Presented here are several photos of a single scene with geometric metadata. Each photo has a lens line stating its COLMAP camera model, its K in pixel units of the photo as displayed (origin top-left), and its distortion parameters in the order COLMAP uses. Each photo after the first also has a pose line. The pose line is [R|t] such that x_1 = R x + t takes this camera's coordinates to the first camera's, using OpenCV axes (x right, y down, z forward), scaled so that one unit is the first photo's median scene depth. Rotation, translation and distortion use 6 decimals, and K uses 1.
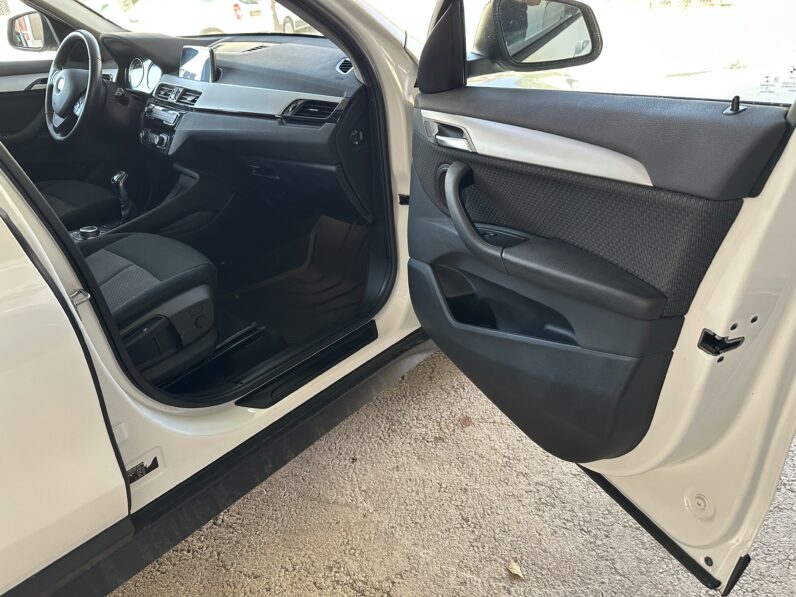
lens RADIAL K [[552.7, 0, 407.5], [0, 552.7, 299.0], [0, 0, 1]] dist [0.011292, -0.029805]
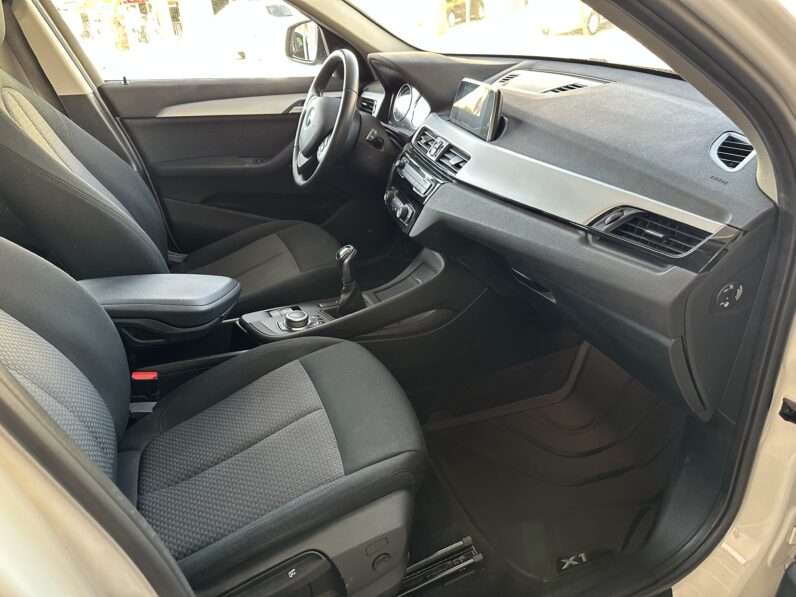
lens RADIAL K [[552.7, 0, 407.5], [0, 552.7, 299.0], [0, 0, 1]] dist [0.011292, -0.029805]
pose [[0.888897, 0.213010, -0.405573, -0.127335], [-0.205193, 0.976677, 0.063236, -0.224296], [0.409583, 0.027011, 0.911873, 0.350409]]
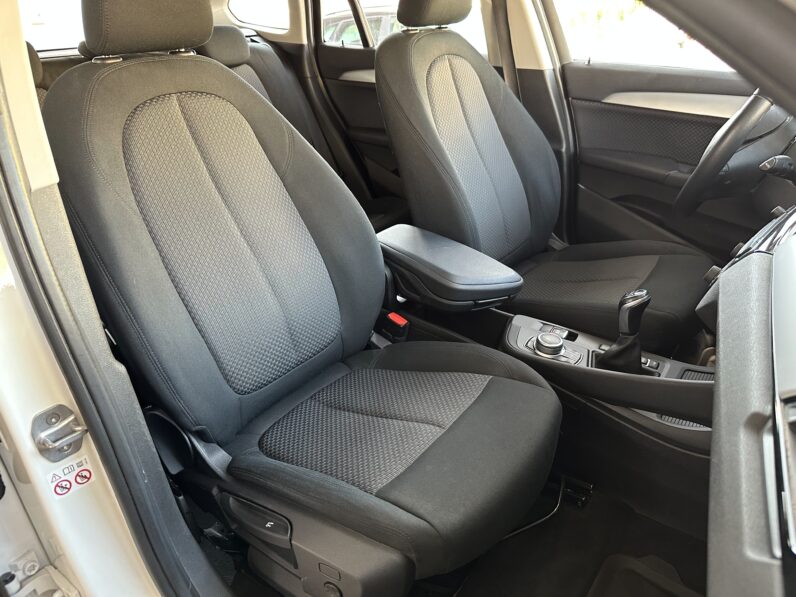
lens RADIAL K [[560.2, 0, 398.0], [0, 560.2, 298.5], [0, 0, 1]] dist [0.002727, -0.084966]
pose [[0.040014, 0.462439, -0.885748, -0.010118], [-0.427641, 0.809094, 0.403100, -0.351717], [0.903063, 0.362652, 0.230133, 0.649992]]
